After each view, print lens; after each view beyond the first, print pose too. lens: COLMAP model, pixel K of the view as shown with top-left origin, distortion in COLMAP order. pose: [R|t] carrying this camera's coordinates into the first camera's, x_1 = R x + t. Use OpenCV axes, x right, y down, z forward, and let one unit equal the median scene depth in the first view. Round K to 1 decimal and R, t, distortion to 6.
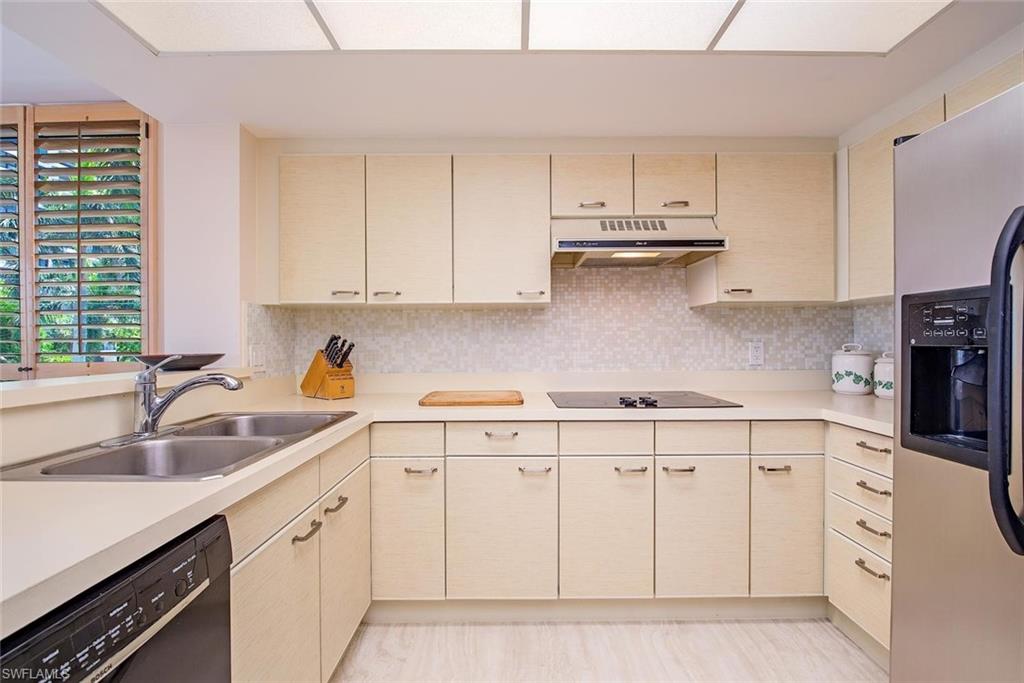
lens RADIAL K [[444.2, 0, 512.0], [0, 444.2, 341.5], [0, 0, 1]] dist [0.001553, -0.006322]
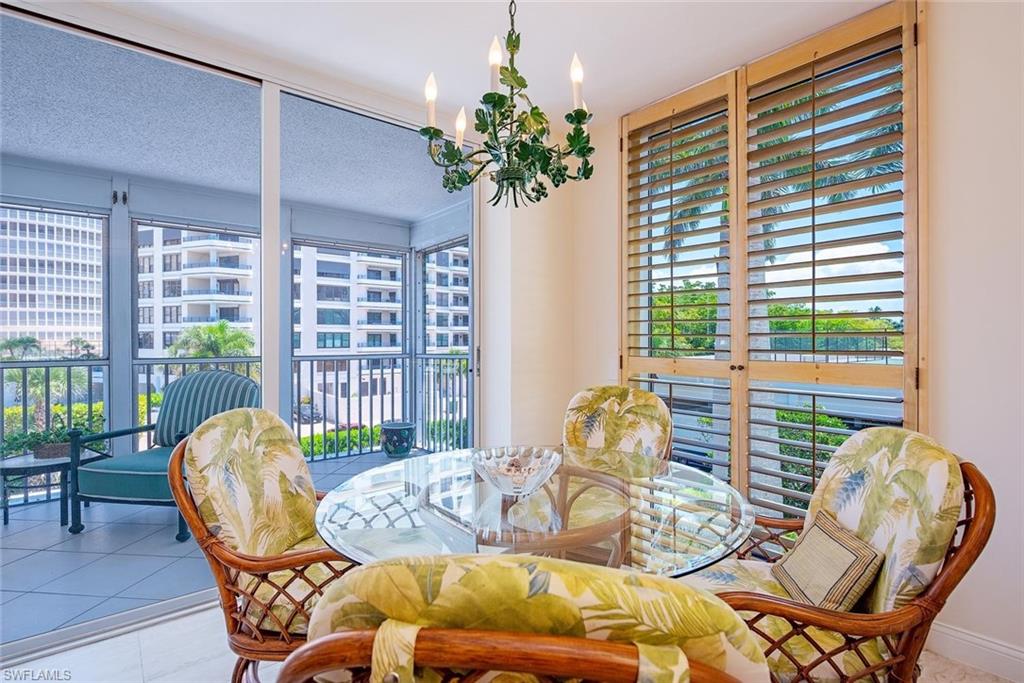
lens RADIAL K [[505.5, 0, 510.0], [0, 505.5, 346.9], [0, 0, 1]] dist [-0.003112, -0.000706]
pose [[0.631933, 0.016680, -0.774843, -0.565607], [-0.003983, 0.999825, 0.018275, 0.004069], [0.775013, -0.008463, 0.631889, -0.003333]]
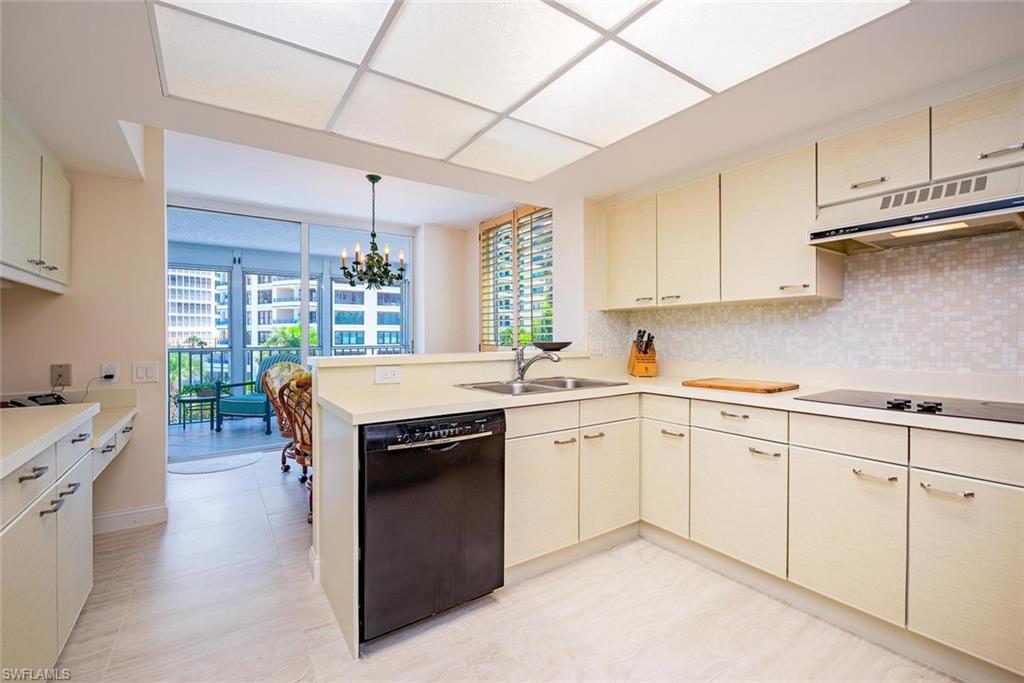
lens RADIAL K [[444.2, 0, 512.0], [0, 444.2, 341.5], [0, 0, 1]] dist [0.001553, -0.006322]
pose [[0.565732, 0.012635, -0.824492, 0.449316], [-0.000151, 0.999884, 0.015219, 0.000048], [0.824589, -0.008485, 0.565669, -0.093013]]
